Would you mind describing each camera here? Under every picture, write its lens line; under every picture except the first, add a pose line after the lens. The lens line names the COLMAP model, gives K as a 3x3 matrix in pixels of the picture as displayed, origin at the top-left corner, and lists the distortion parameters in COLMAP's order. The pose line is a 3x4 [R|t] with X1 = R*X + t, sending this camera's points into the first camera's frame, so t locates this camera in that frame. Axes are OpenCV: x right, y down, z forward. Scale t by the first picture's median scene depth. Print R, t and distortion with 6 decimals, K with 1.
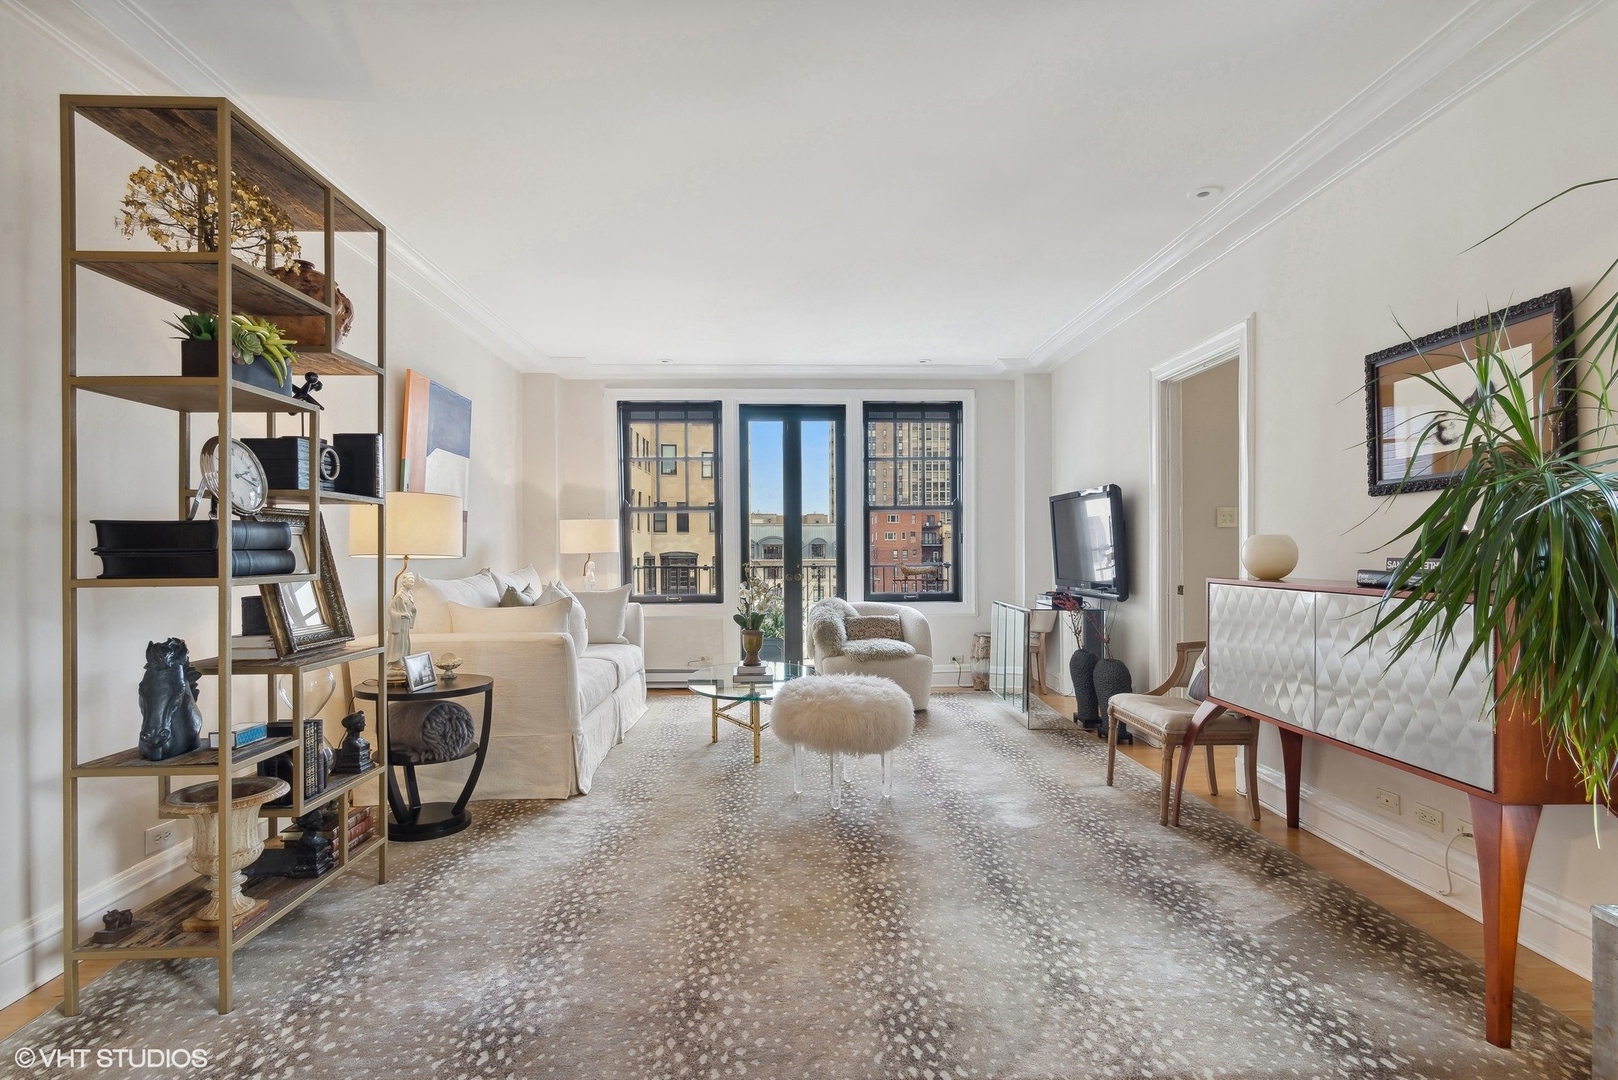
lens RADIAL K [[798.9, 0, 818.8], [0, 798.9, 544.8], [0, 0, 1]] dist [0.003678, -0.000018]
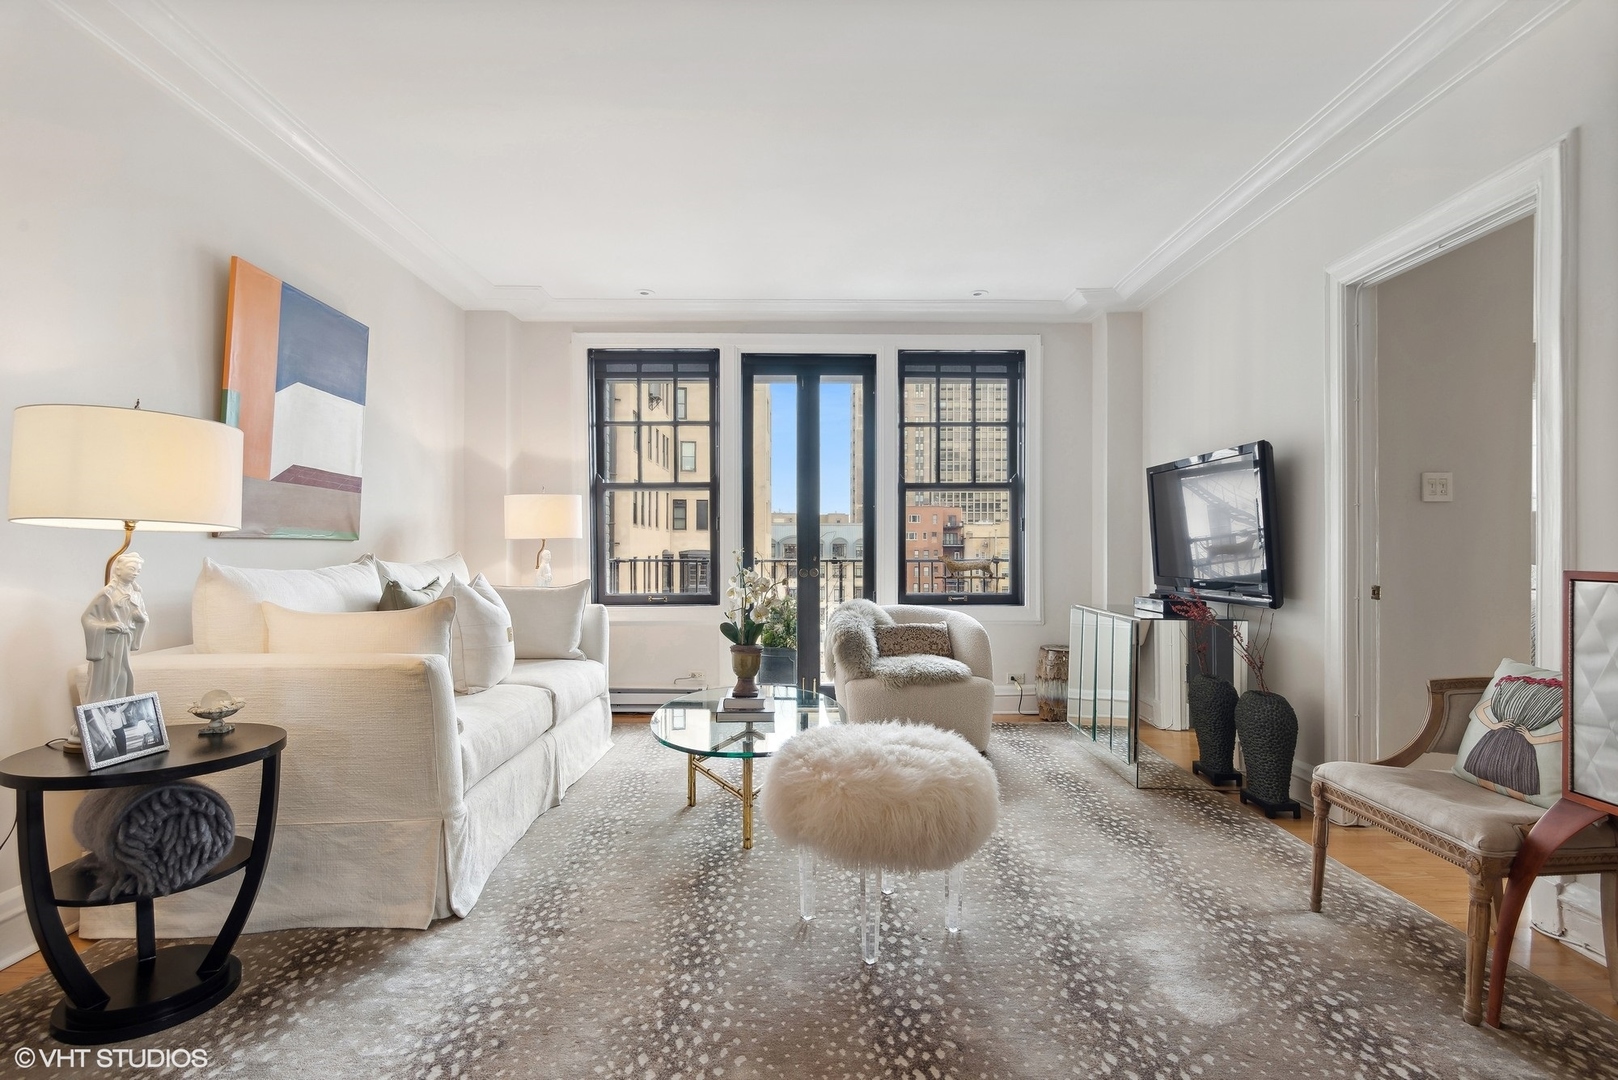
lens RADIAL K [[798.9, 0, 798.2], [0, 798.9, 544.2], [0, 0, 1]] dist [0.003678, -0.000018]
pose [[0.998586, 0.004096, -0.052994, -0.000986], [-0.004076, 0.999992, 0.000471, 0.016690], [0.052995, -0.000254, 0.998595, 0.291516]]
